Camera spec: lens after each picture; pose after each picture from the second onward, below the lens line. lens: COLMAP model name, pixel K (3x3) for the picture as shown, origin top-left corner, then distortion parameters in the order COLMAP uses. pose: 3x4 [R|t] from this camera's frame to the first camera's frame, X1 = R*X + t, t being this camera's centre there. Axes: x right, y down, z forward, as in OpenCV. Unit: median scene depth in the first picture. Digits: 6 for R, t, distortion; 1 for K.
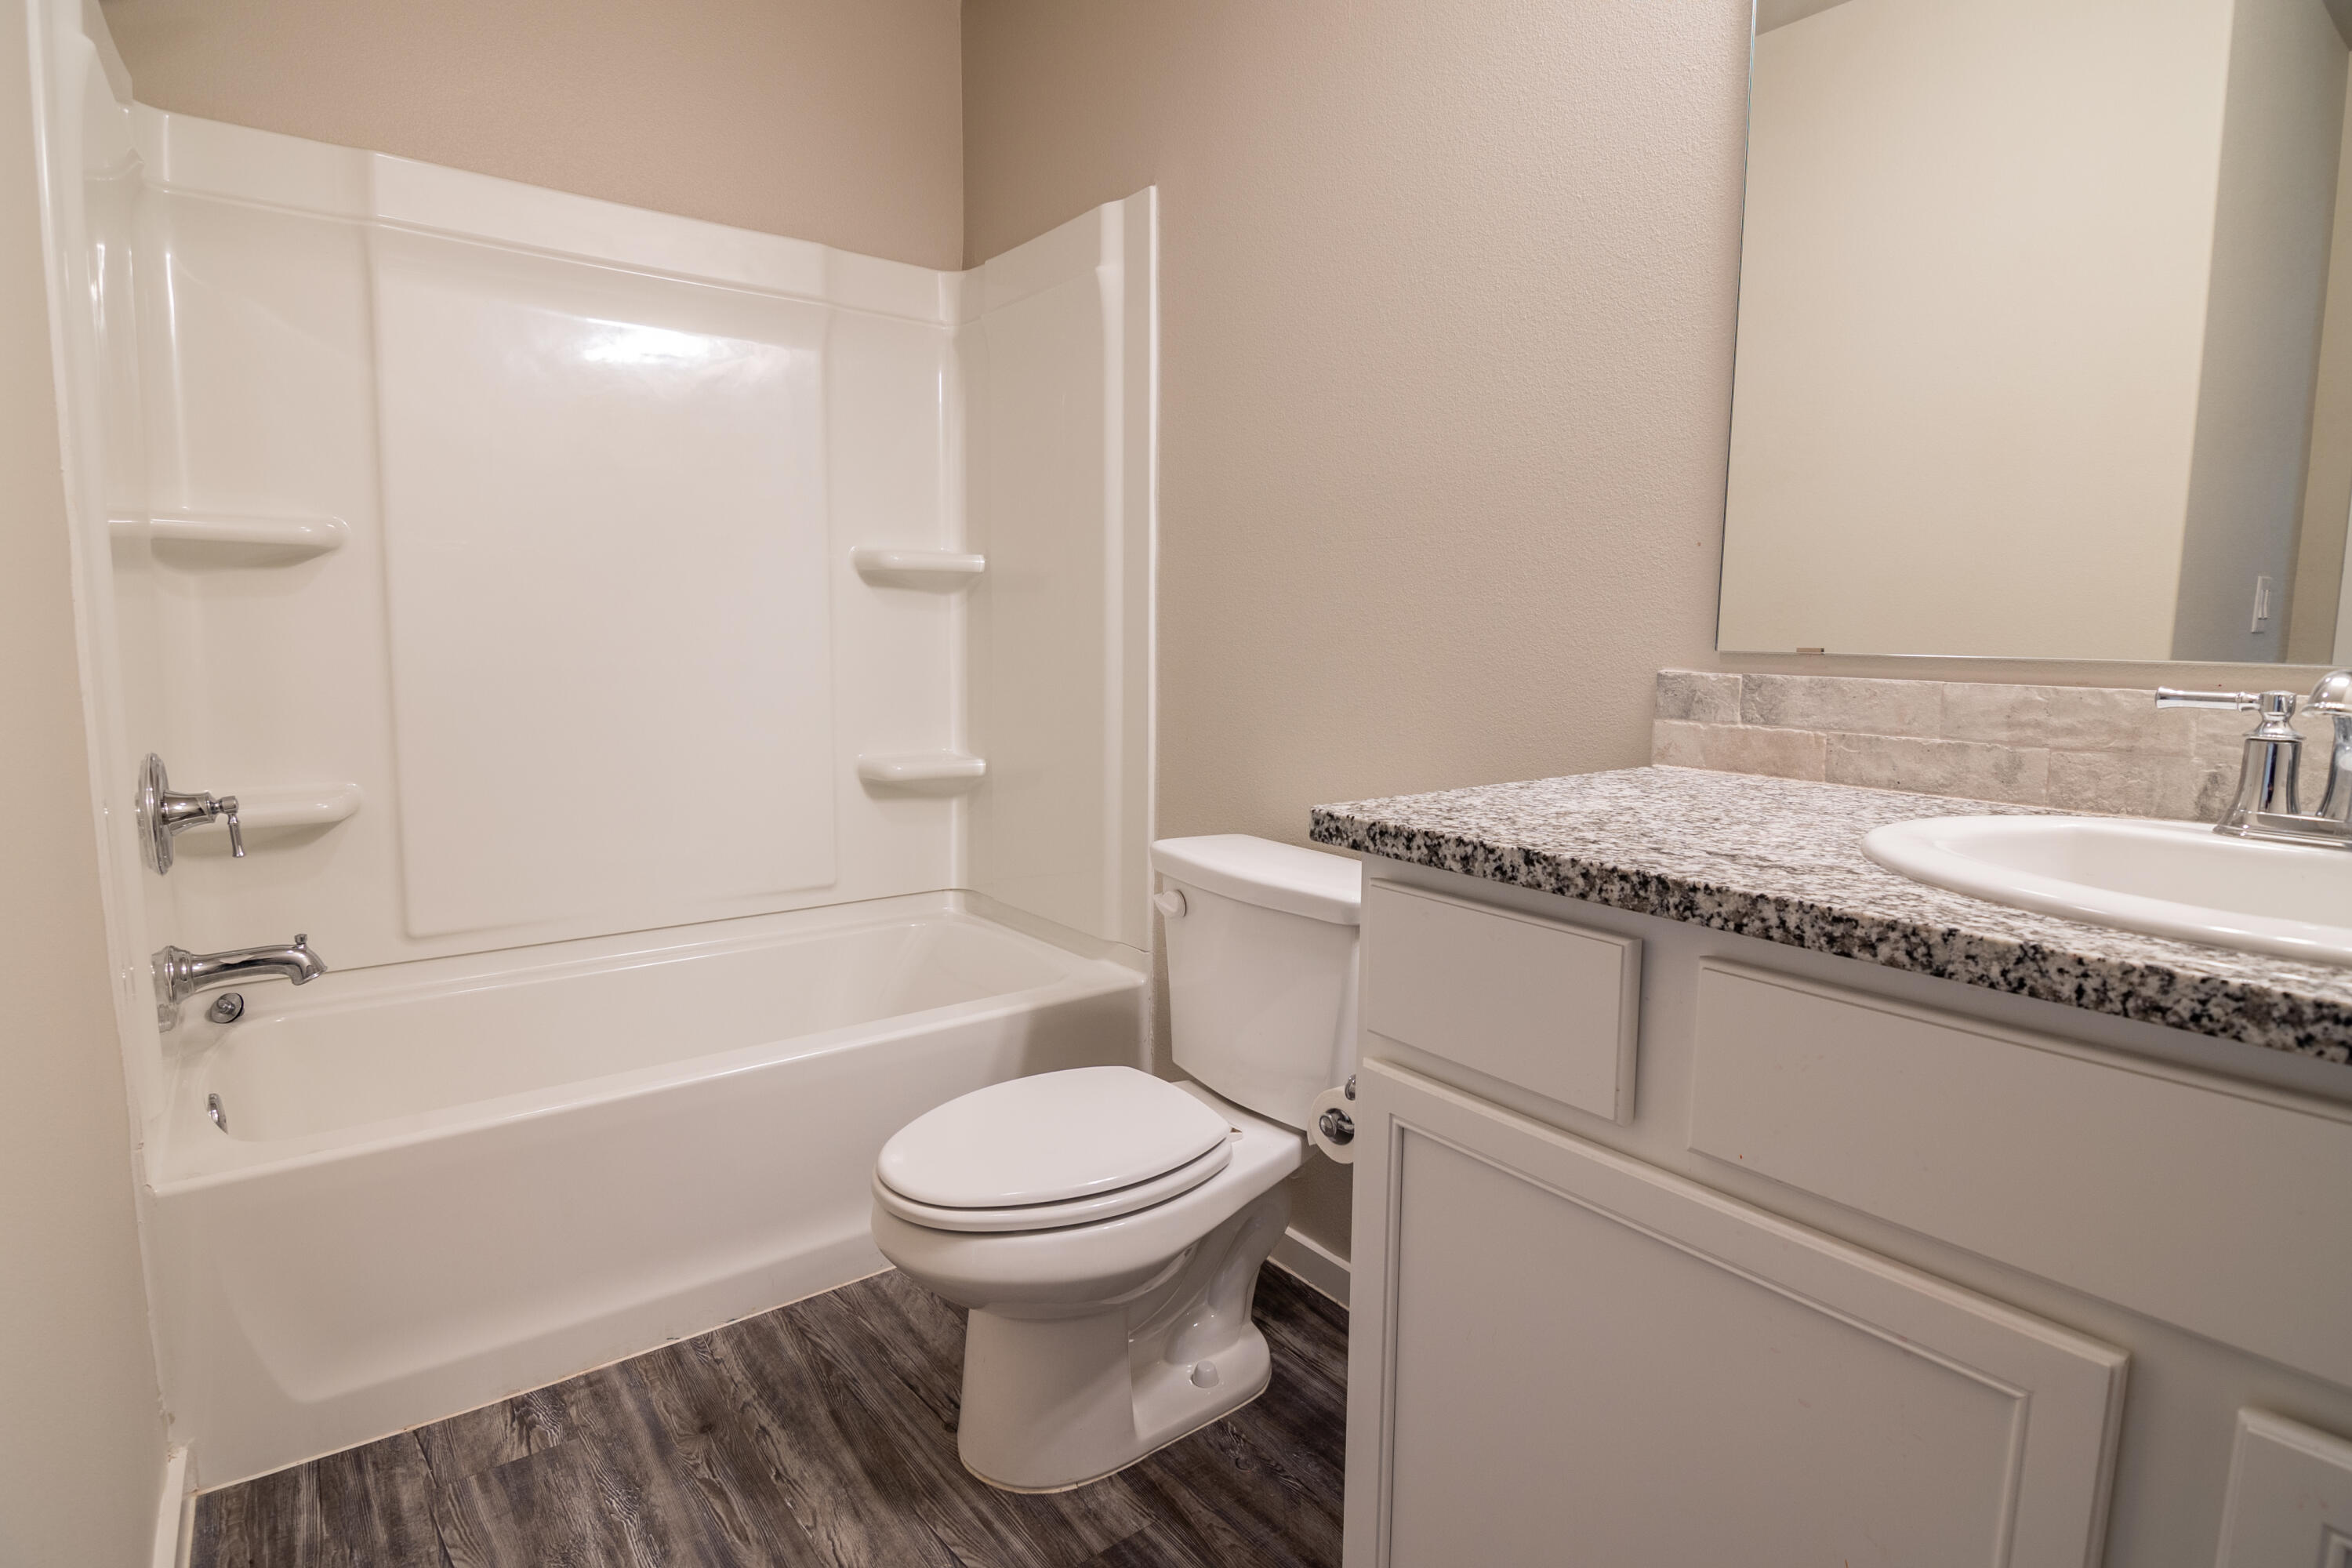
lens RADIAL K [[1196.0, 0, 1155.4], [0, 1196.0, 771.1], [0, 0, 1]] dist [-0.005131, -0.014588]
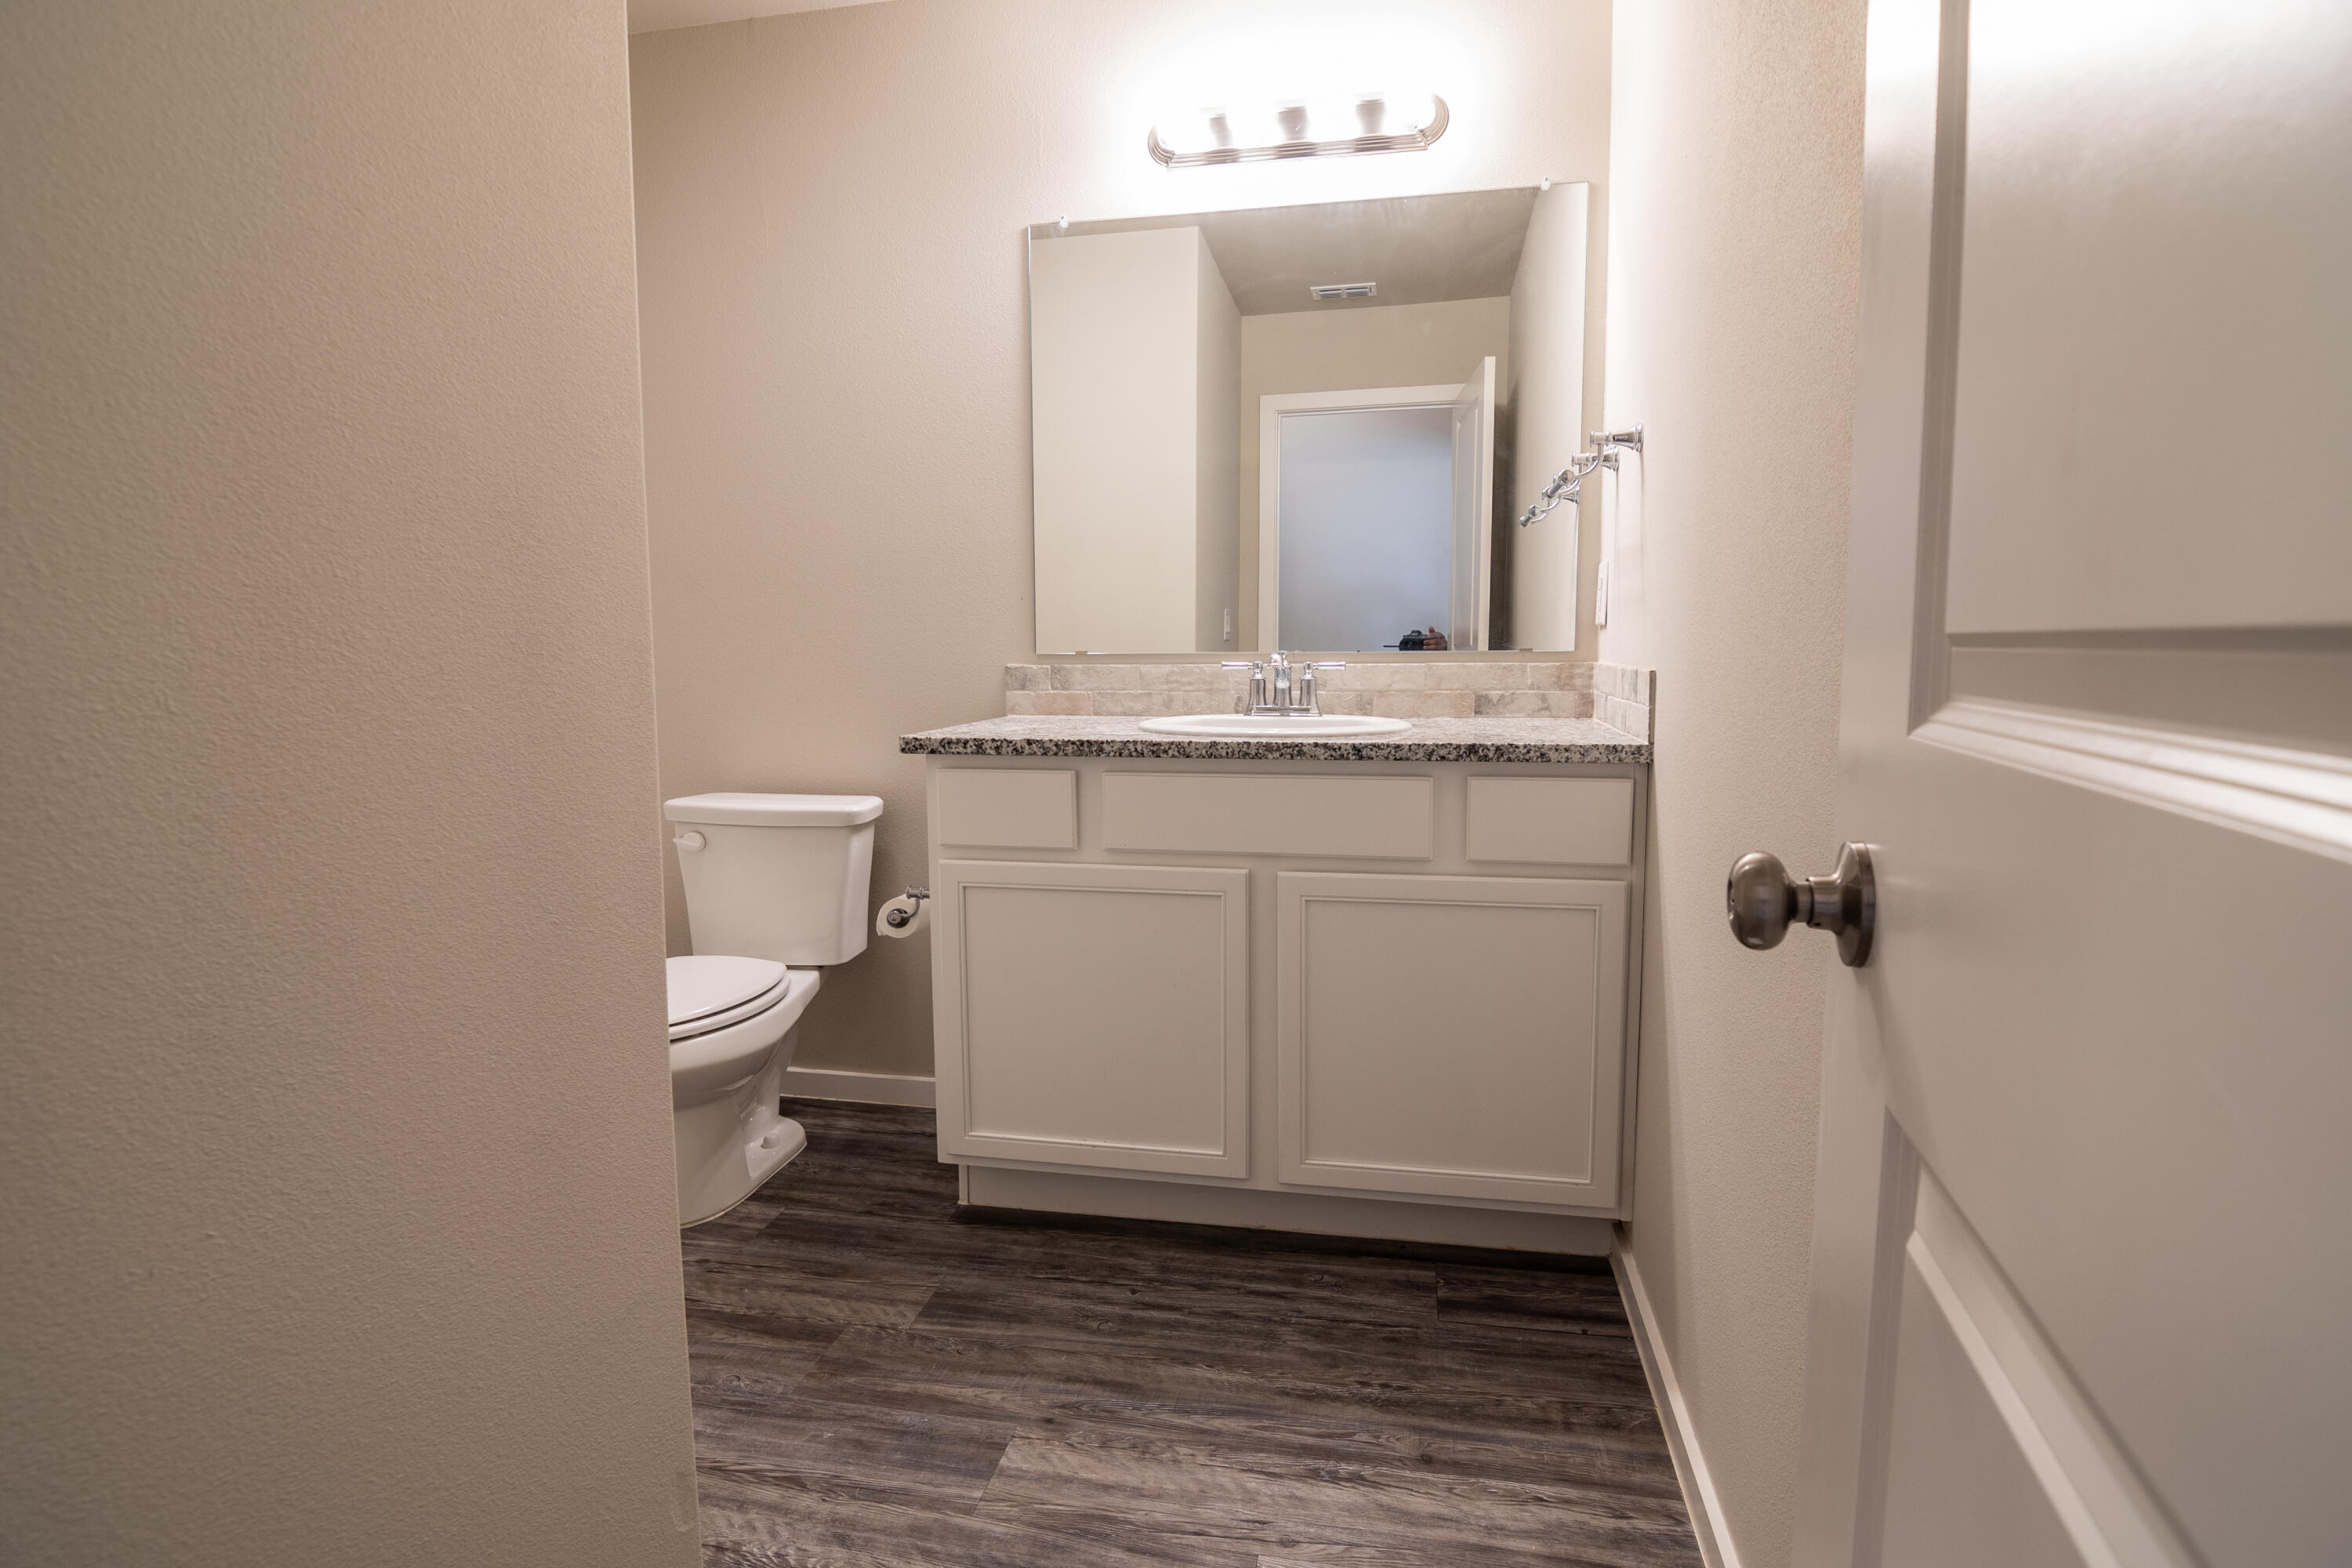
lens RADIAL K [[1196.0, 0, 1155.4], [0, 1196.0, 771.1], [0, 0, 1]] dist [-0.005131, -0.014588]
pose [[0.756749, -0.081801, 0.648568, -0.823170], [0.090736, 0.995680, 0.019710, 0.085472], [-0.647378, 0.043933, 0.760902, -0.747071]]
